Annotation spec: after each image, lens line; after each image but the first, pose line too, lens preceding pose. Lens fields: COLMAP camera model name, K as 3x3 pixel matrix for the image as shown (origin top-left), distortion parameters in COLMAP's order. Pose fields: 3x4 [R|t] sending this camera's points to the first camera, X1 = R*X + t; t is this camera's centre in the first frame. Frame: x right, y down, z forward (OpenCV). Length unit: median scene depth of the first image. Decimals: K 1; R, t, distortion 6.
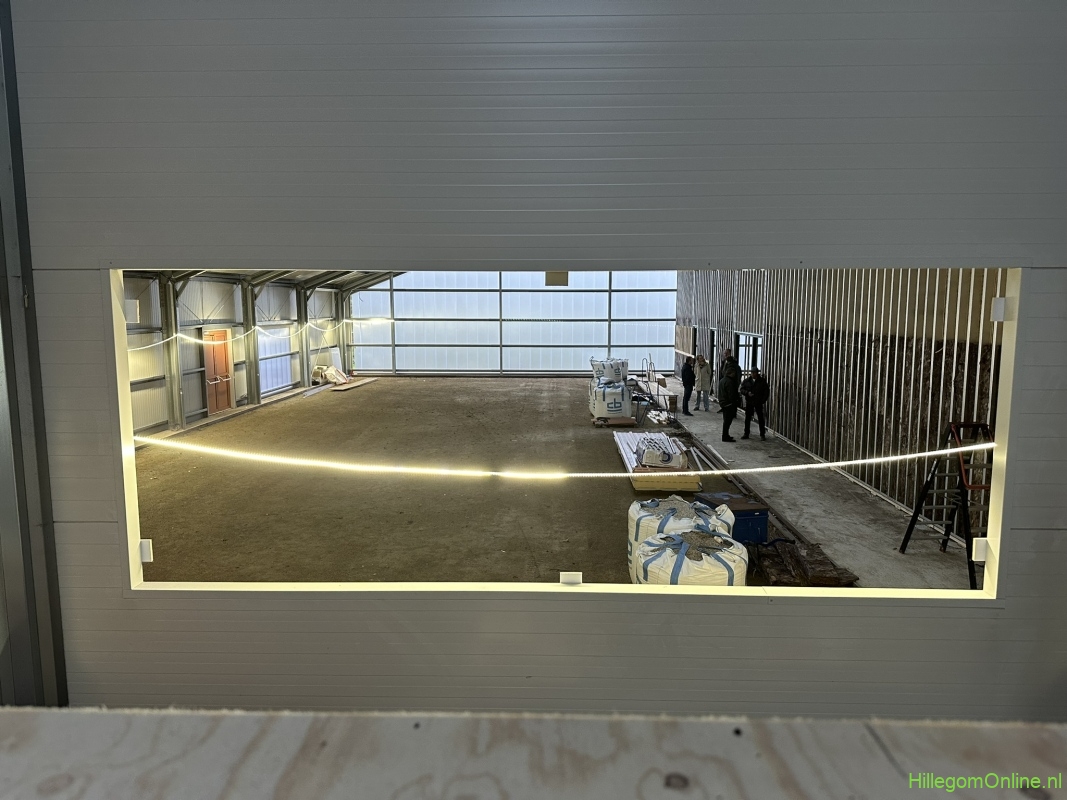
lens RADIAL K [[750.2, 0, 533.5], [0, 750.2, 400.0], [0, 0, 1]] dist [0.059487, 0.001031]
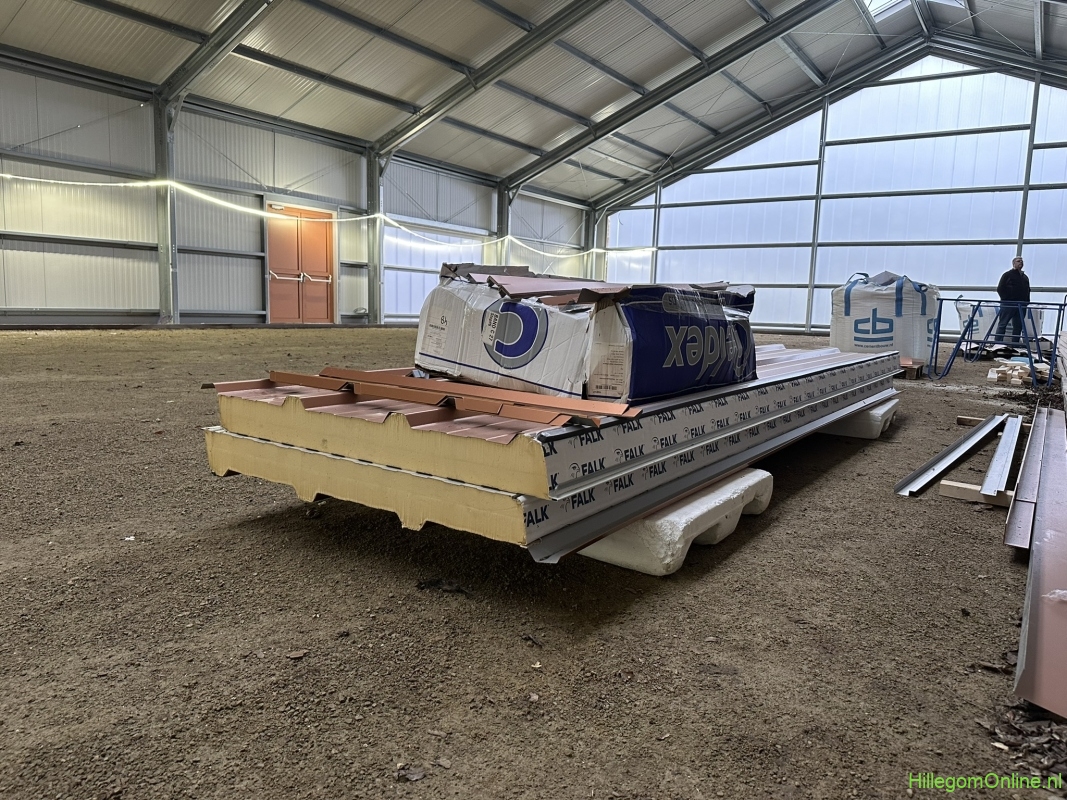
lens RADIAL K [[750.2, 0, 533.5], [0, 750.2, 400.0], [0, 0, 1]] dist [0.059487, 0.001031]
pose [[0.849682, 0.095154, -0.518639, 0.145495], [-0.099067, 0.994875, 0.020228, 0.049411], [0.517905, 0.034193, 0.854754, 0.468614]]
